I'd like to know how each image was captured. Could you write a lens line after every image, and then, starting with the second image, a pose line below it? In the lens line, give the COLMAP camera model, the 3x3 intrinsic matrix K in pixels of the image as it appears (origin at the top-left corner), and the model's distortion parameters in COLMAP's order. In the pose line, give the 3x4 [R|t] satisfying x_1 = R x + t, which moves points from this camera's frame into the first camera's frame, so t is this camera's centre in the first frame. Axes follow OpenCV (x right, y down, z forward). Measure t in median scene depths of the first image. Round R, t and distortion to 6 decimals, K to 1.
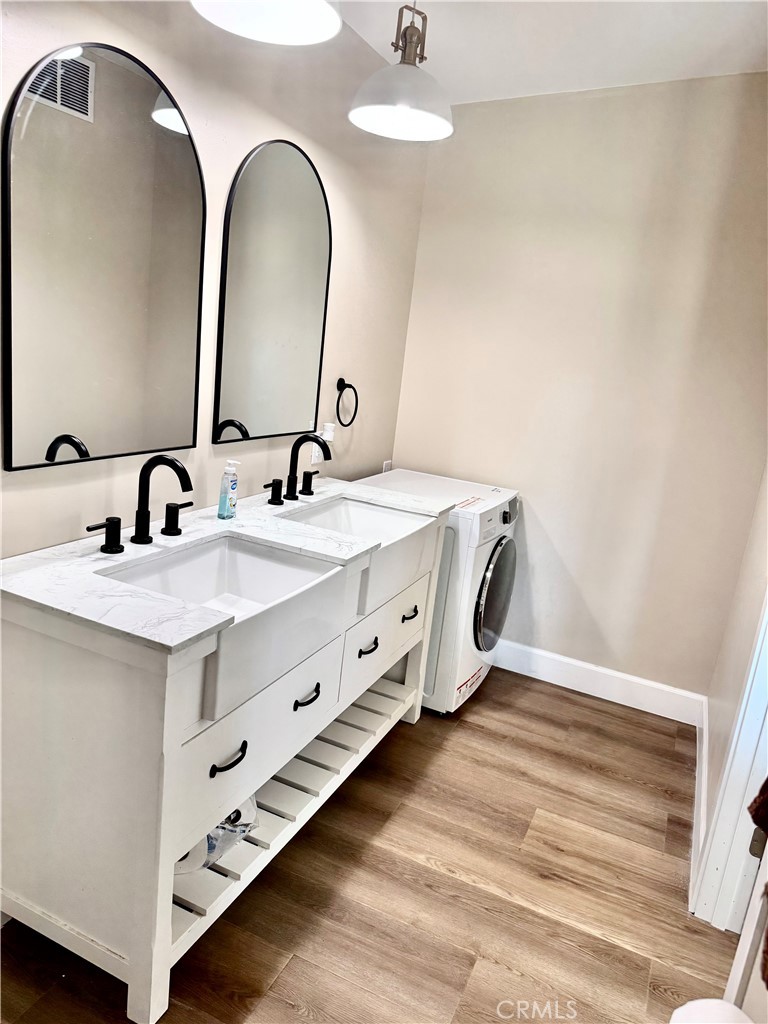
lens RADIAL K [[723.6, 0, 382.9], [0, 723.6, 515.2], [0, 0, 1]] dist [0.011314, -0.018891]
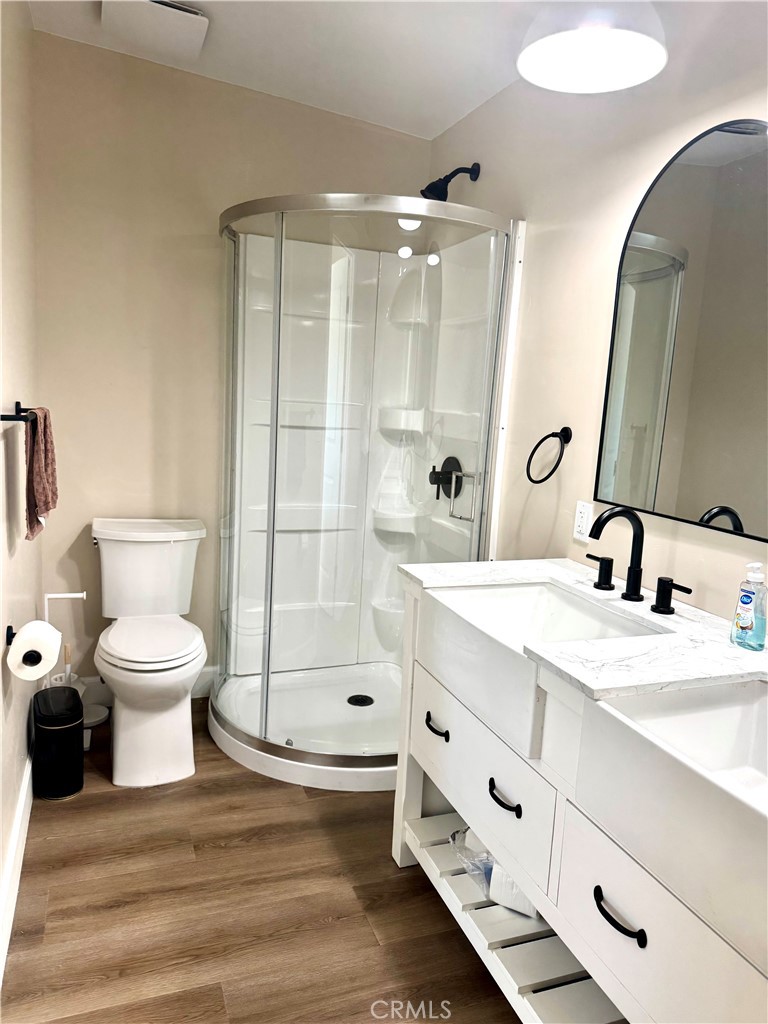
lens RADIAL K [[723.6, 0, 384.2], [0, 723.6, 510.2], [0, 0, 1]] dist [0.011314, -0.018891]
pose [[-0.689994, -0.028766, -0.723243, 0.608146], [-0.287565, 0.927863, 0.237440, -0.210509], [0.664240, 0.371811, -0.648492, 1.366478]]
